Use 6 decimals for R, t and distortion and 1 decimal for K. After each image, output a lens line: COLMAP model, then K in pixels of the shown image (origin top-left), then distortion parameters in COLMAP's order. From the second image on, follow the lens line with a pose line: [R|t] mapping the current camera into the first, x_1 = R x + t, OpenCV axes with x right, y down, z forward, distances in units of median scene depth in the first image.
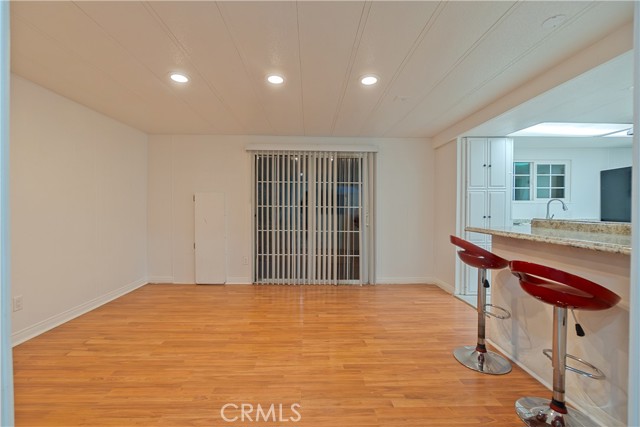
lens RADIAL K [[273.3, 0, 316.9], [0, 273.3, 212.7], [0, 0, 1]] dist [-0.001972, 0.001135]
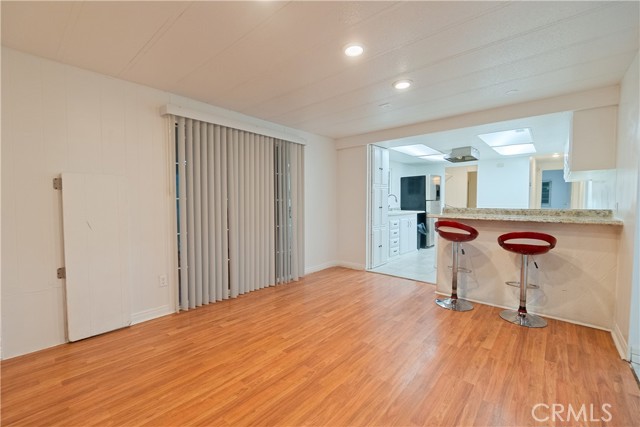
lens RADIAL K [[273.3, 0, 316.3], [0, 273.3, 209.4], [0, 0, 1]] dist [-0.001972, 0.001135]
pose [[0.682011, -0.024644, 0.730926, -0.698532], [0.014173, 0.999690, 0.020481, -0.007558], [-0.731204, -0.003609, 0.682149, 0.396655]]
